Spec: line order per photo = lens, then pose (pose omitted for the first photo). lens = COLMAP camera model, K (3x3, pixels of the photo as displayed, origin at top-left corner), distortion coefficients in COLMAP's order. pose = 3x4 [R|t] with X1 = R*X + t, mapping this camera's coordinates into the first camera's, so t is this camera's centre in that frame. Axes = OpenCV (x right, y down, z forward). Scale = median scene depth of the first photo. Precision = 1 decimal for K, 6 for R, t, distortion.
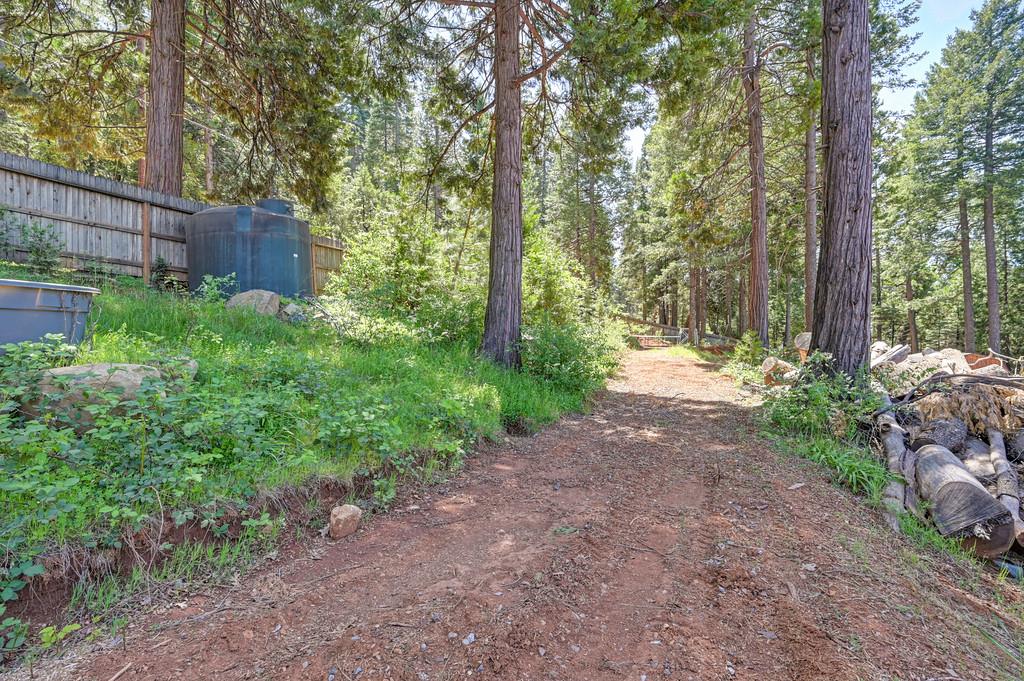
lens RADIAL K [[495.9, 0, 509.2], [0, 495.9, 340.7], [0, 0, 1]] dist [0.000335, -0.001299]
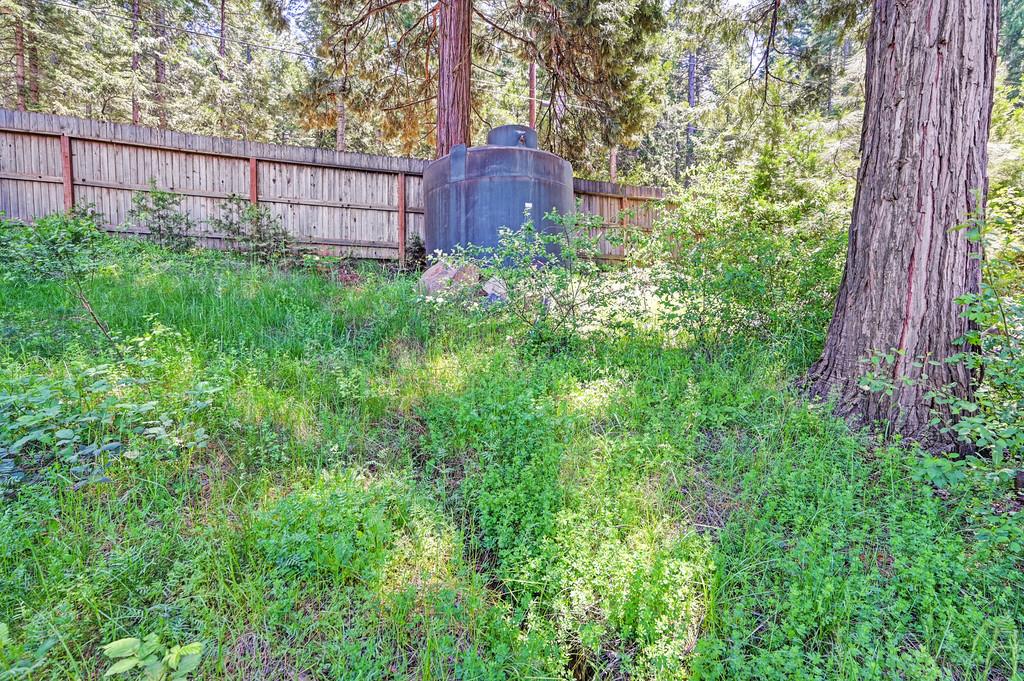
lens RADIAL K [[495.9, 0, 513.6], [0, 495.9, 344.6], [0, 0, 1]] dist [0.000335, -0.001299]
pose [[0.672810, 0.028302, -0.739274, 0.055167], [-0.000131, 0.999273, 0.038136, -0.011838], [0.739815, -0.025561, 0.672325, 0.582046]]
